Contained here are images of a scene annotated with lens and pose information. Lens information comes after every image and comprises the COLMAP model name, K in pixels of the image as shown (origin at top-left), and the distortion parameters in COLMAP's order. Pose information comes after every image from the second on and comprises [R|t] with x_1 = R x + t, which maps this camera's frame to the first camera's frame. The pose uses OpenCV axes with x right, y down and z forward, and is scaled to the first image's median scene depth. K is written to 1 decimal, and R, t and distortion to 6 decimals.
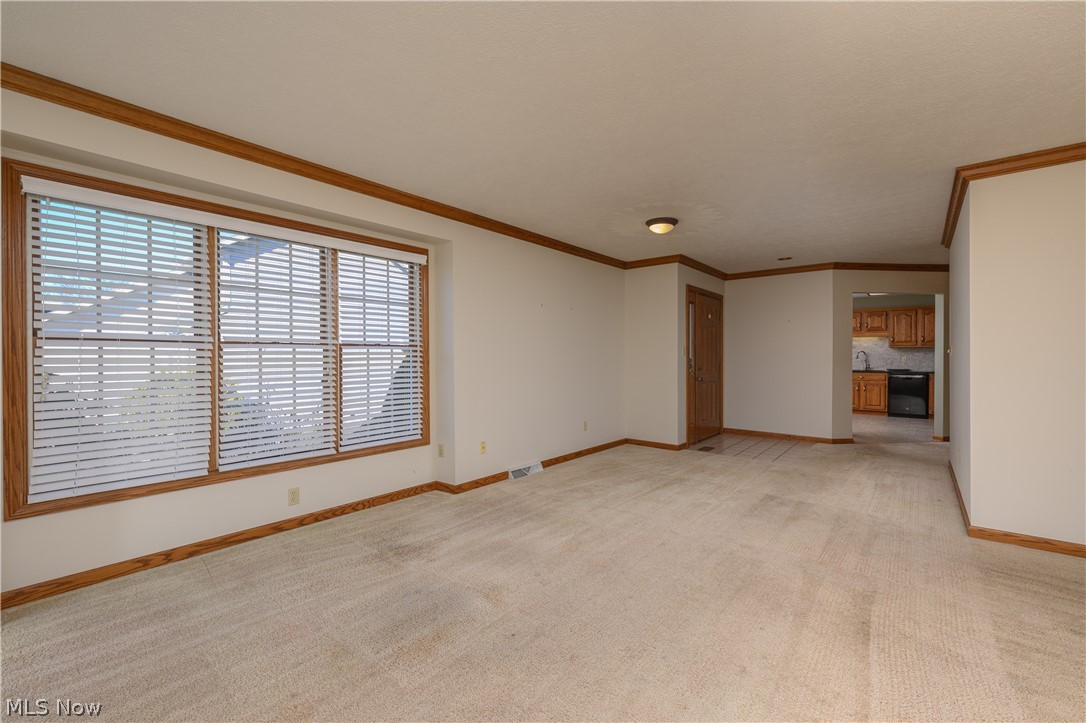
lens RADIAL K [[451.8, 0, 543.5], [0, 451.8, 360.6], [0, 0, 1]] dist [-0.000064, -0.000496]
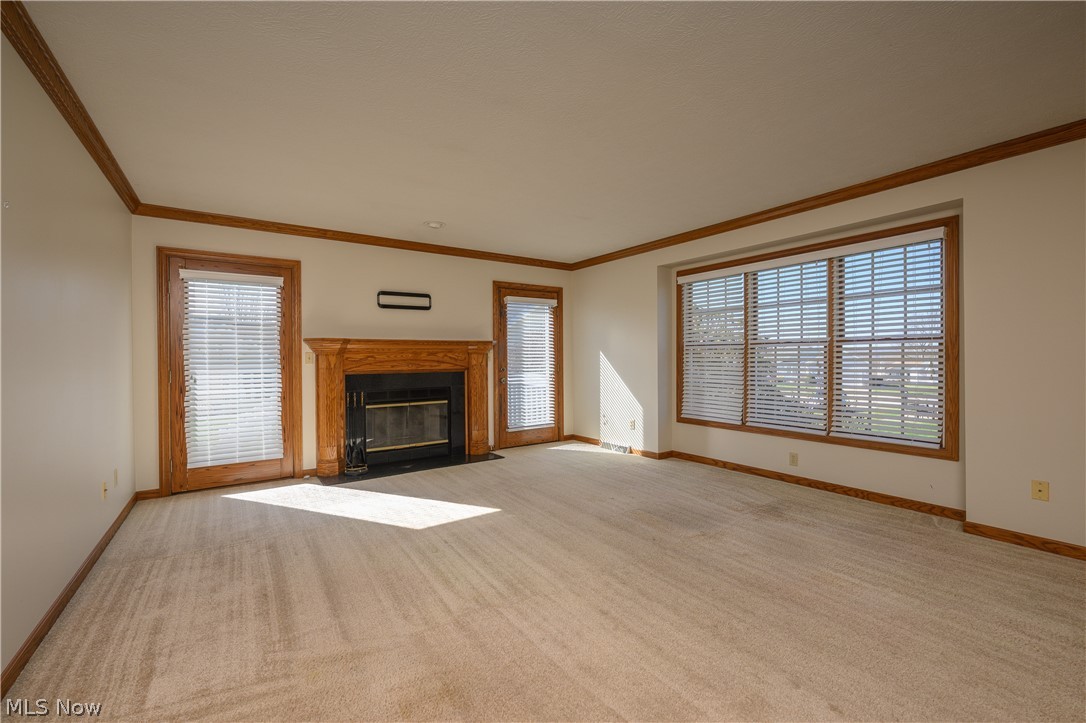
lens RADIAL K [[451.8, 0, 544.9], [0, 451.8, 360.1], [0, 0, 1]] dist [-0.000064, -0.000496]
pose [[-0.273781, 0.008802, -0.961752, 0.798317], [-0.001372, 0.999954, 0.009542, 0.001213], [0.961791, 0.003932, -0.273757, 0.587139]]
